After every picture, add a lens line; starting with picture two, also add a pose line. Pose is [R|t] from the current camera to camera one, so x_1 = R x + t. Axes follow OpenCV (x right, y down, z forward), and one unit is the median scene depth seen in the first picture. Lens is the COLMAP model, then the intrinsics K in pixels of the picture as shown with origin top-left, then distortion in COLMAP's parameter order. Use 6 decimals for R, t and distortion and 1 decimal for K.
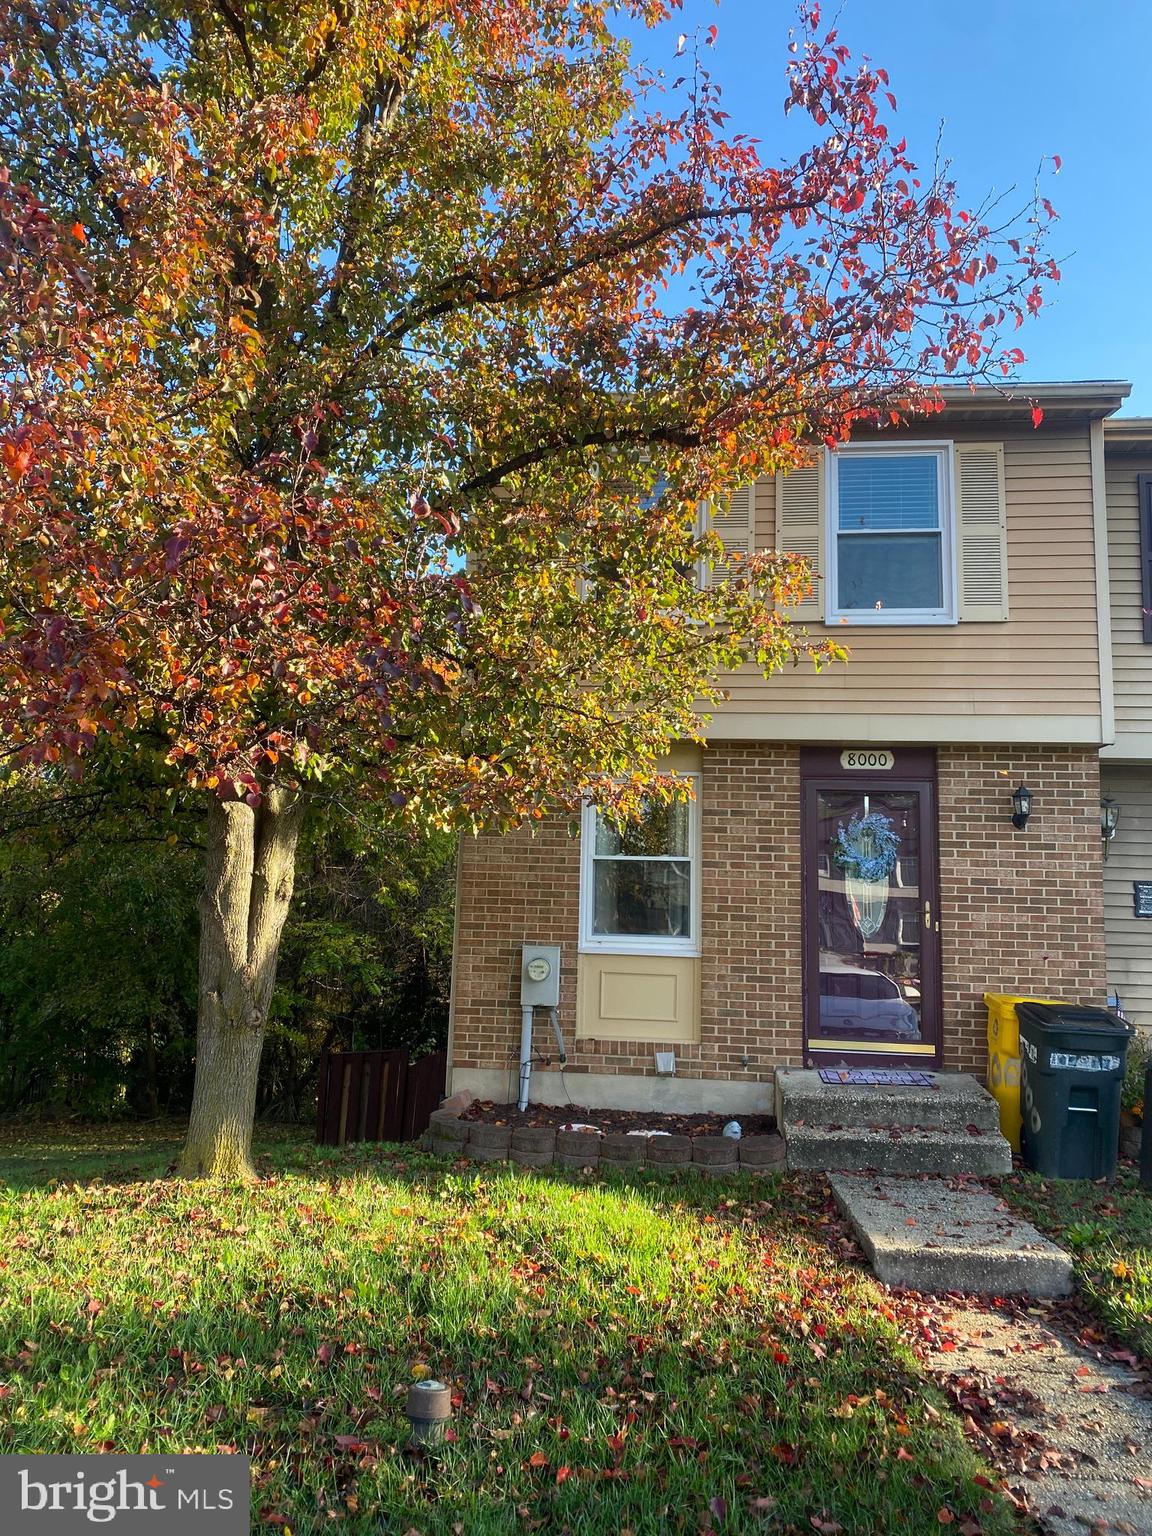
lens RADIAL K [[1137.7, 0, 567.8], [0, 1137.7, 762.5], [0, 0, 1]] dist [-0.035429, 0.009817]
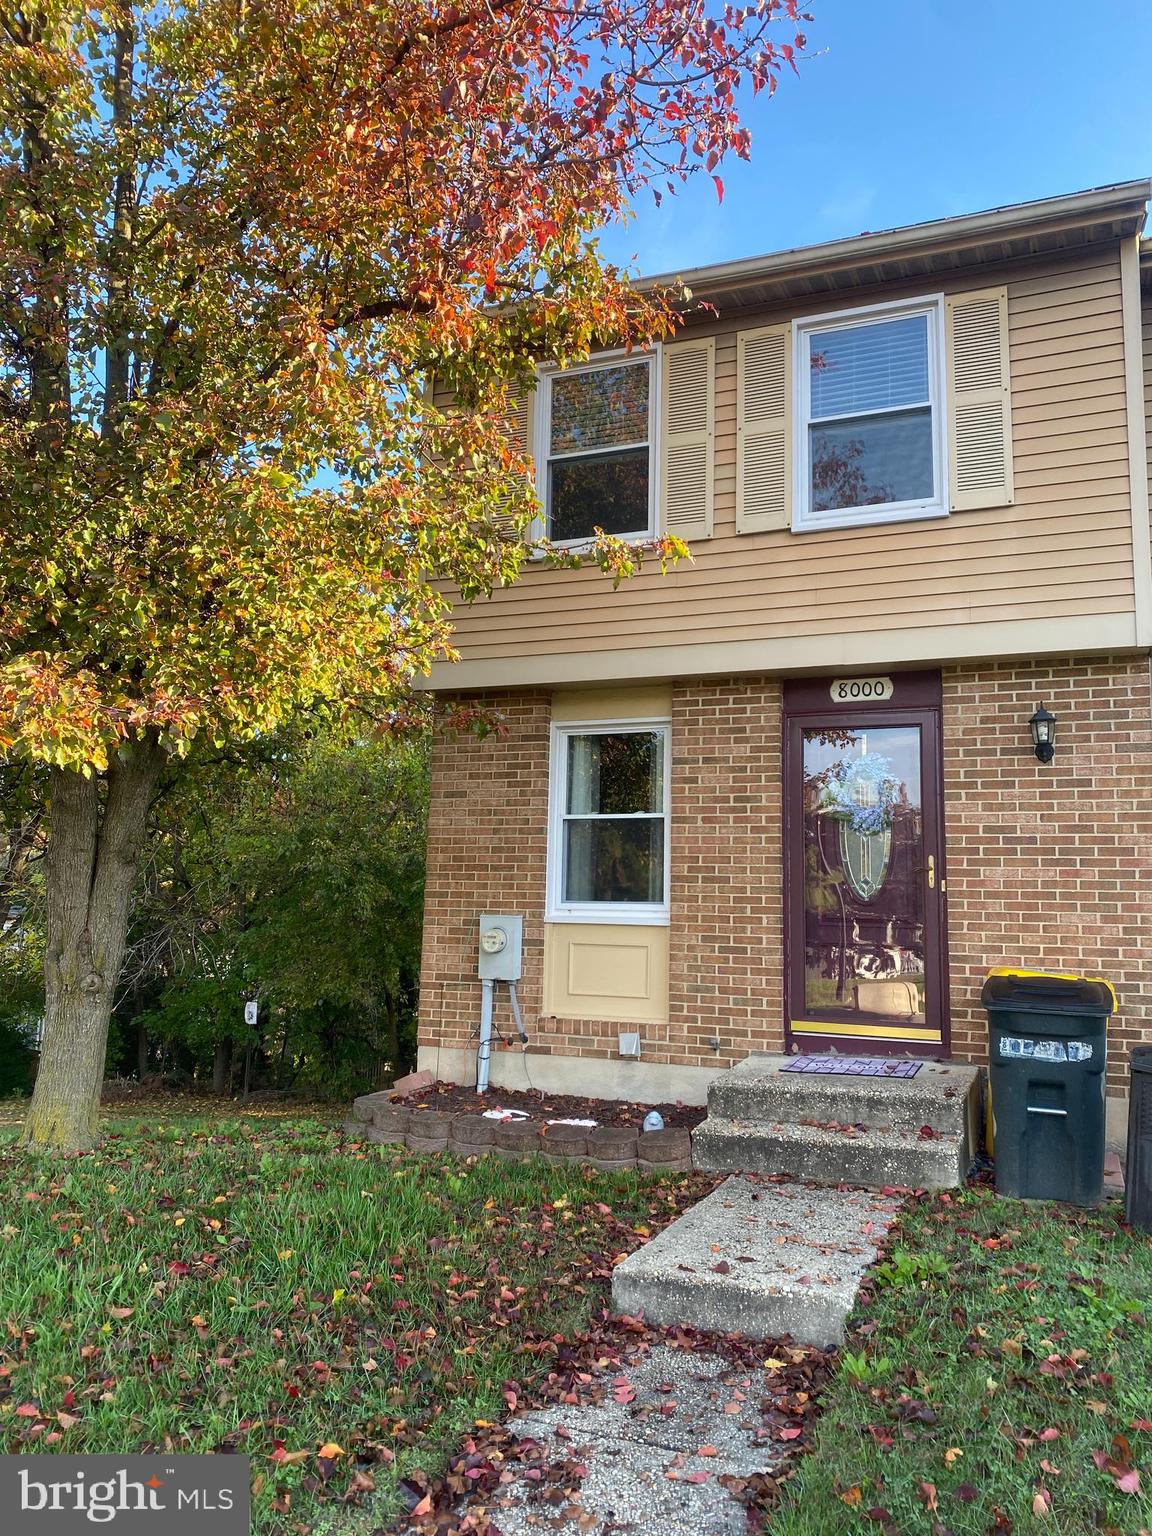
lens RADIAL K [[1147.4, 0, 576.0], [0, 1147.4, 768.0], [0, 0, 1]] dist [-0.026169, -0.001264]
pose [[0.963792, -0.043882, -0.263020, 0.289427], [0.046602, 0.998905, 0.004109, 0.043451], [0.262551, -0.016217, 0.964782, 0.130423]]
